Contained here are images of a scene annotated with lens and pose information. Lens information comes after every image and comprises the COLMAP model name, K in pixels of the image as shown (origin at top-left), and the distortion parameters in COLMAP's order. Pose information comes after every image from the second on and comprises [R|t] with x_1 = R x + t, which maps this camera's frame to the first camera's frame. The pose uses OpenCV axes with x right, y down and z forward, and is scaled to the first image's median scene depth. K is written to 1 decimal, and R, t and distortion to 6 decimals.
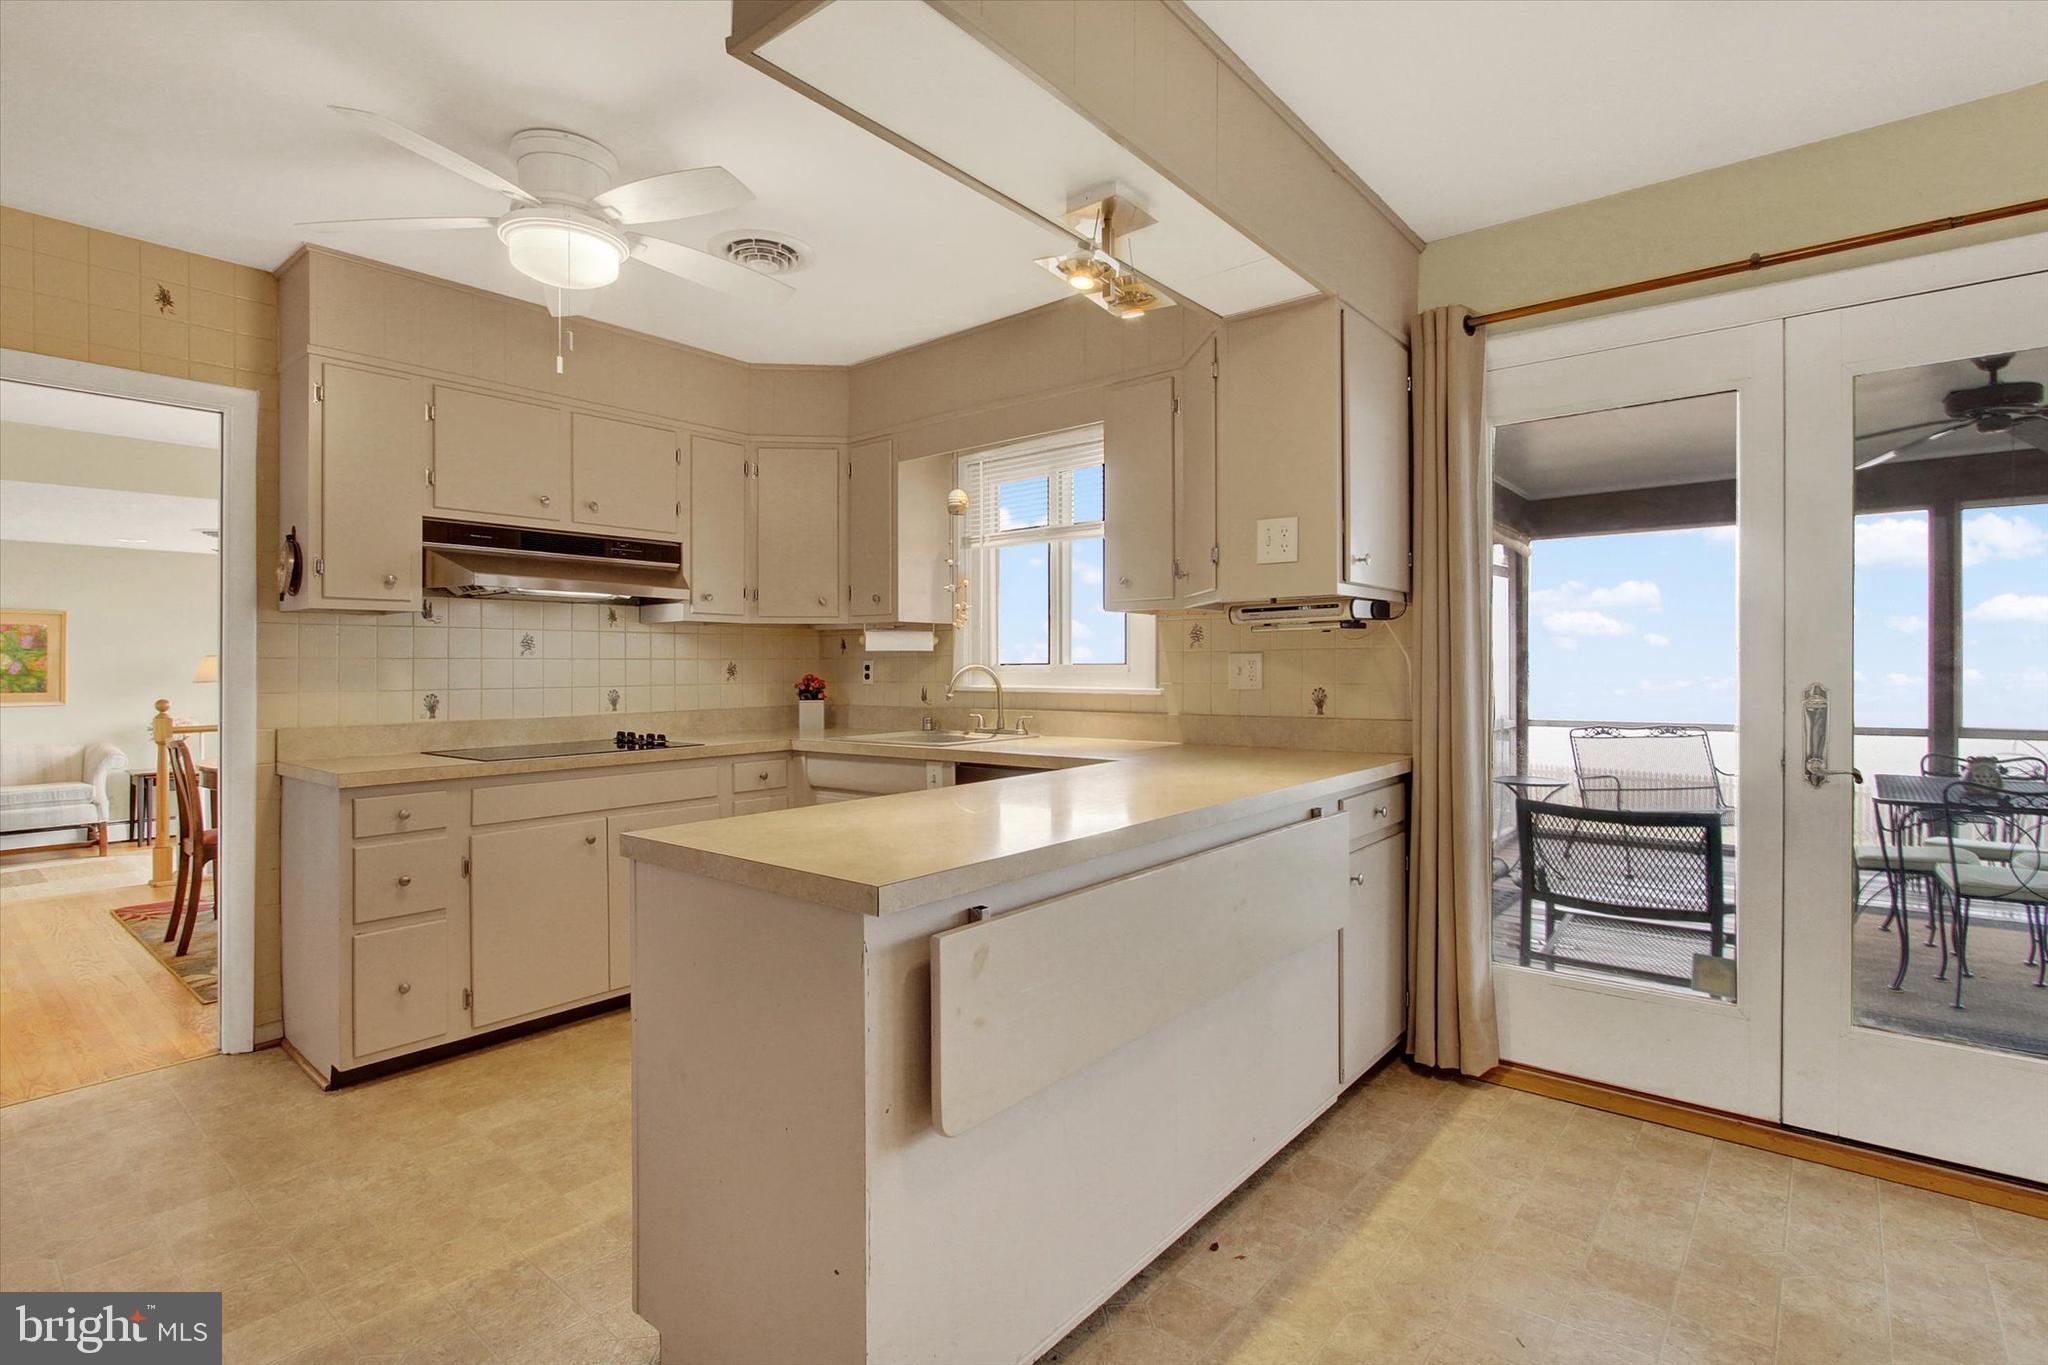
lens RADIAL K [[975.5, 0, 1032.4], [0, 975.5, 671.4], [0, 0, 1]] dist [-0.013522, 0.001110]
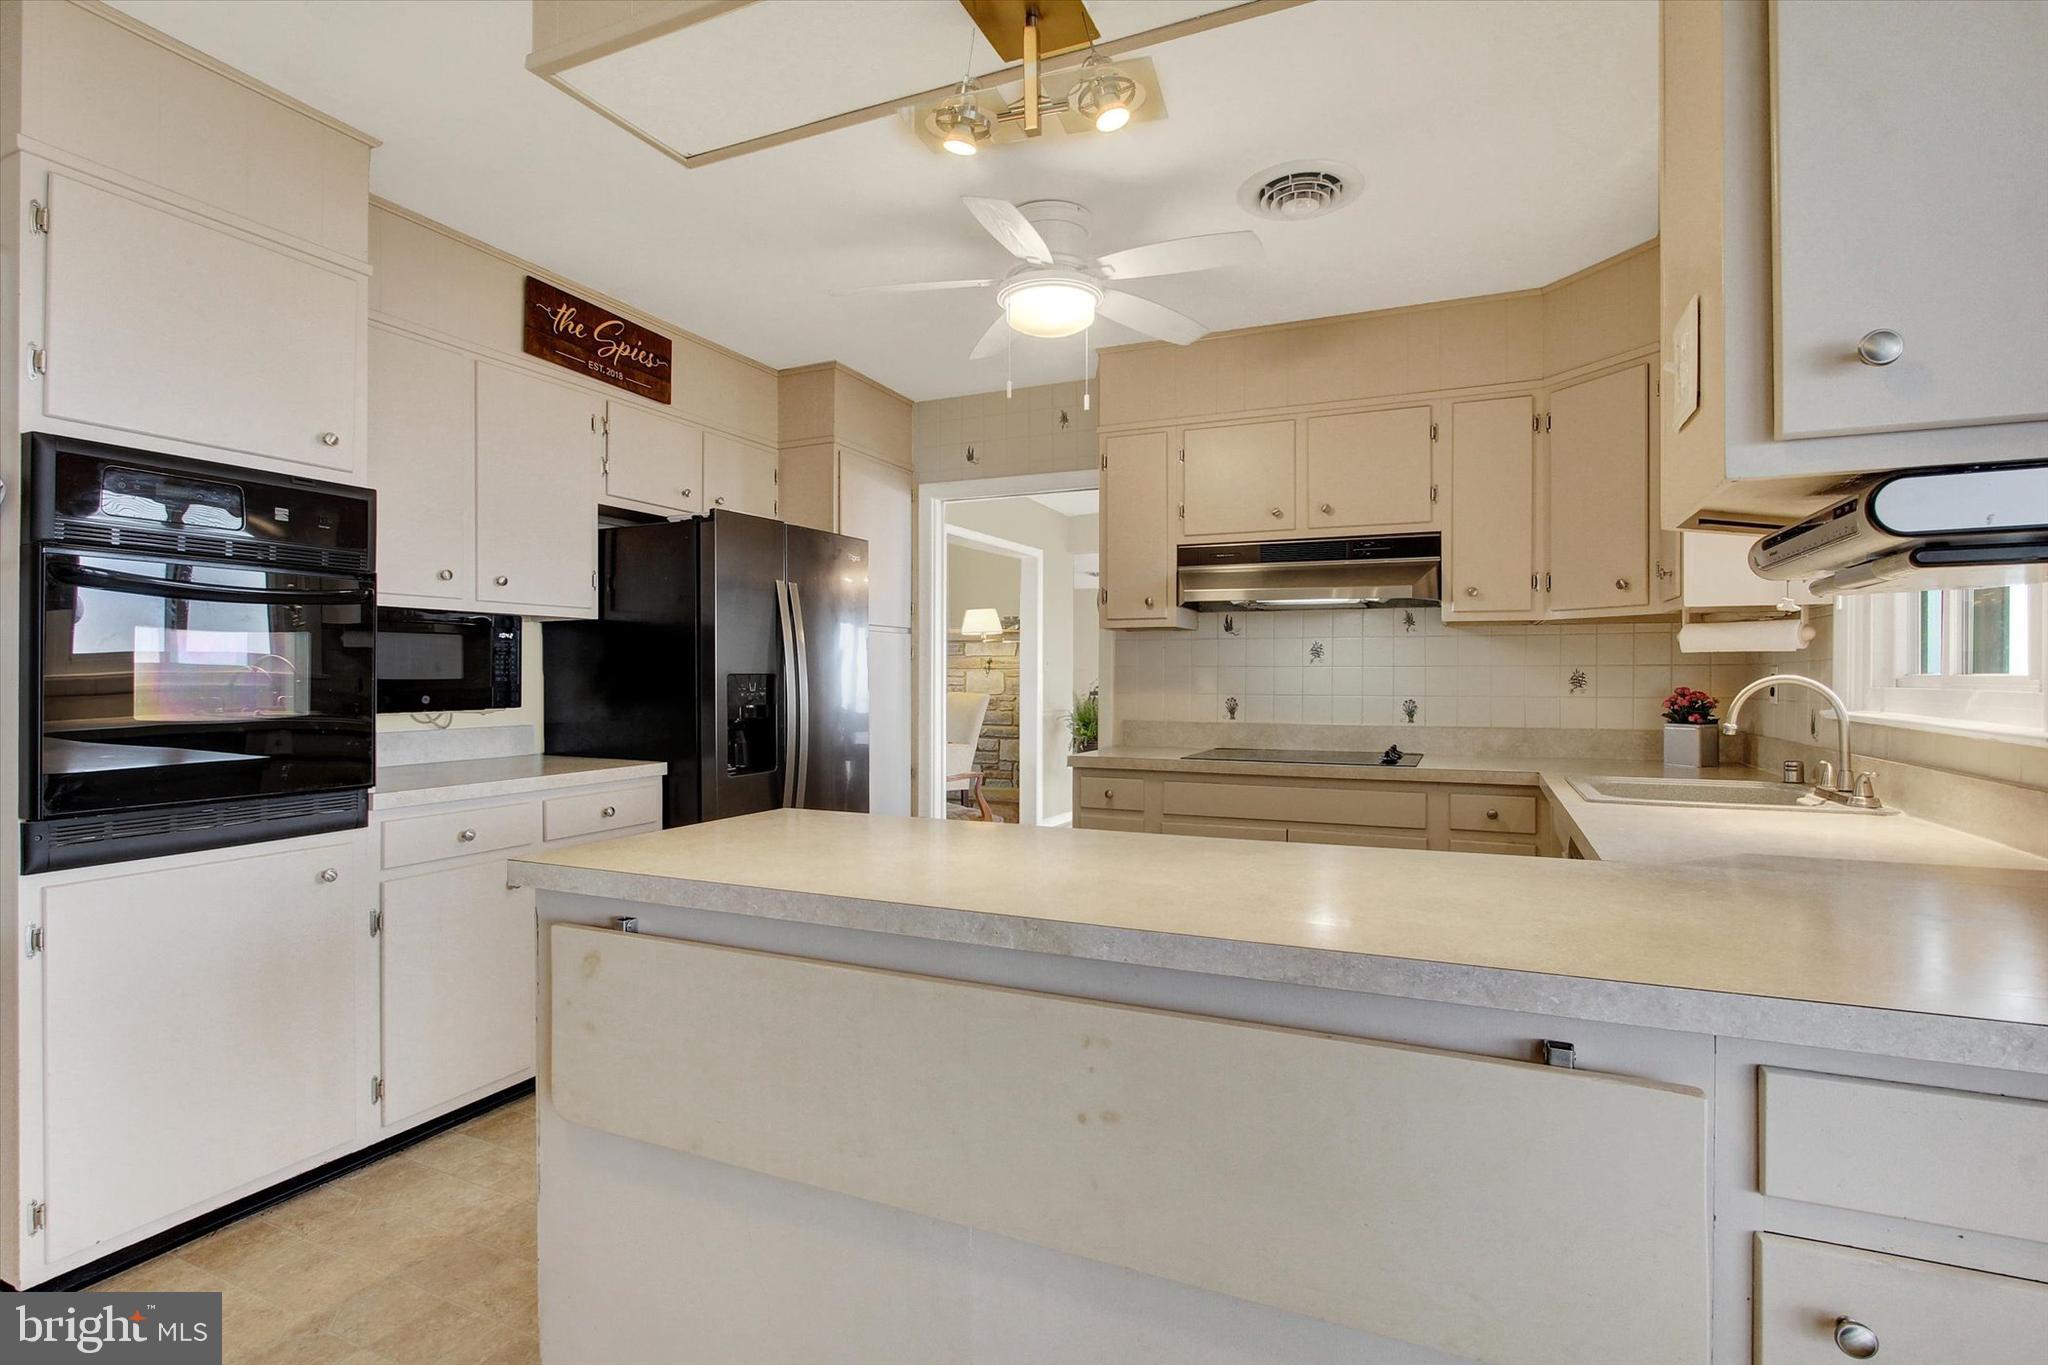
lens RADIAL K [[975.5, 0, 1032.4], [0, 975.5, 671.4], [0, 0, 1]] dist [-0.013522, 0.001110]
pose [[0.260995, 0.001413, -0.965339, 0.389396], [-0.009266, 0.999957, -0.001042, -0.003932], [0.965296, 0.009216, 0.260997, 0.443416]]
